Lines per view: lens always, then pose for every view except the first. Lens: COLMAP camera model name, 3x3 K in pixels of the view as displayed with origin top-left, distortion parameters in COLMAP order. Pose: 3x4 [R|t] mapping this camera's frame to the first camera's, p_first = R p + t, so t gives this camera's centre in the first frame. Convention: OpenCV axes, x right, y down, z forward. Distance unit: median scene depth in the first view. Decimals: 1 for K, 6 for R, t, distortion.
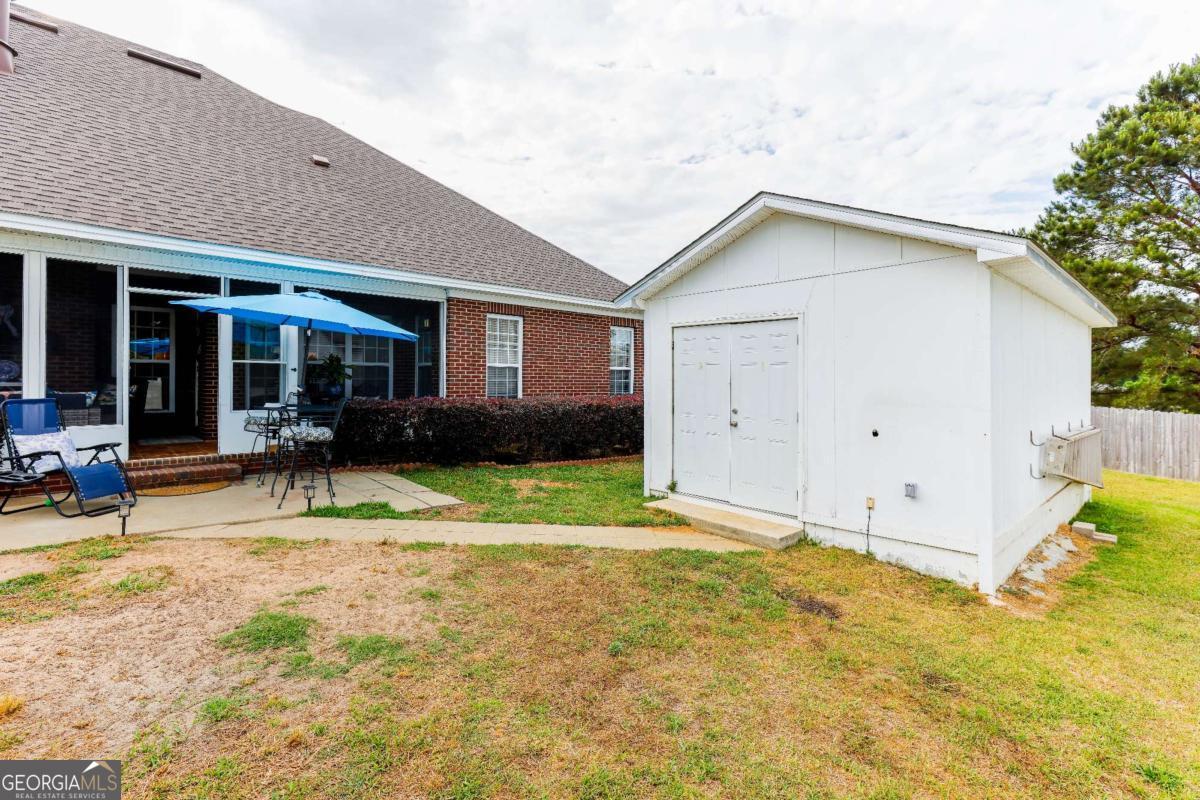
lens RADIAL K [[550.7, 0, 614.0], [0, 550.7, 391.8], [0, 0, 1]] dist [0.005270, -0.000790]
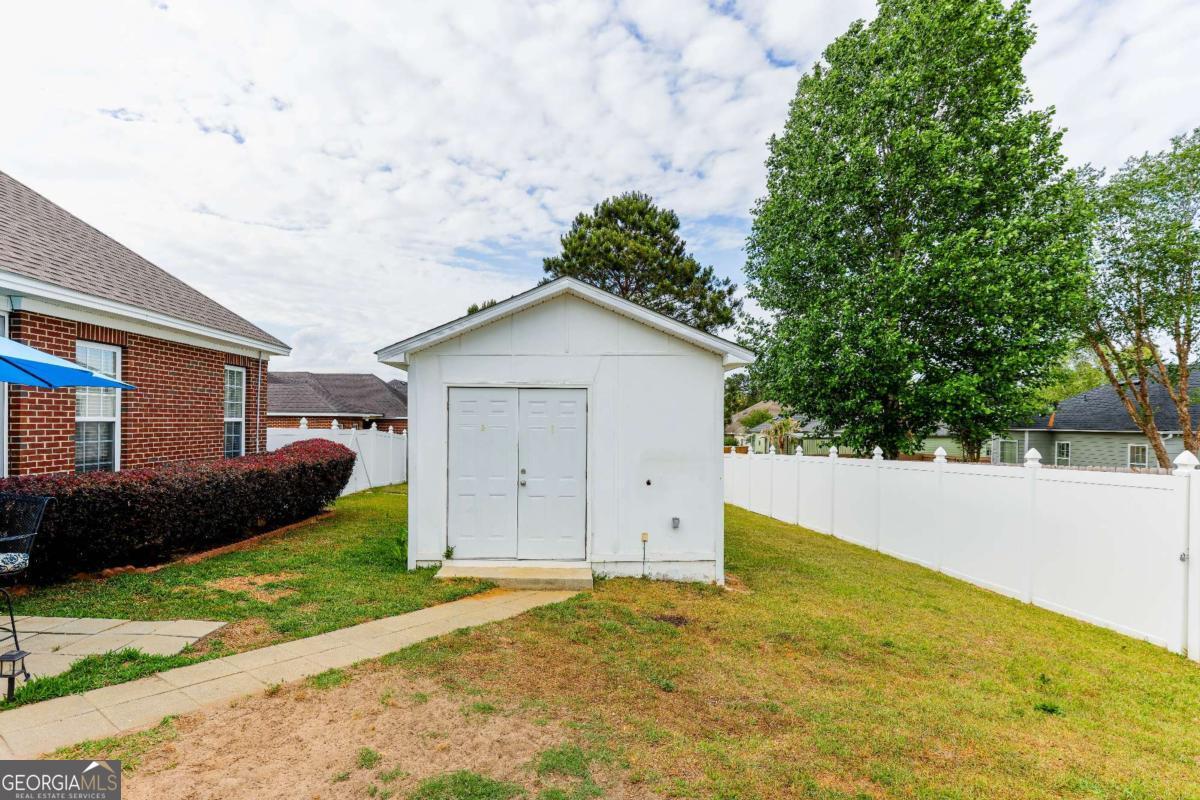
lens RADIAL K [[597.6, 0, 588.7], [0, 597.6, 462.1], [0, 0, 1]] dist [-0.000821, -0.000672]
pose [[0.673709, -0.054921, 0.736953, -0.479000], [0.016321, 0.998097, 0.059463, -0.042709], [-0.738816, -0.028033, 0.673324, 0.126961]]
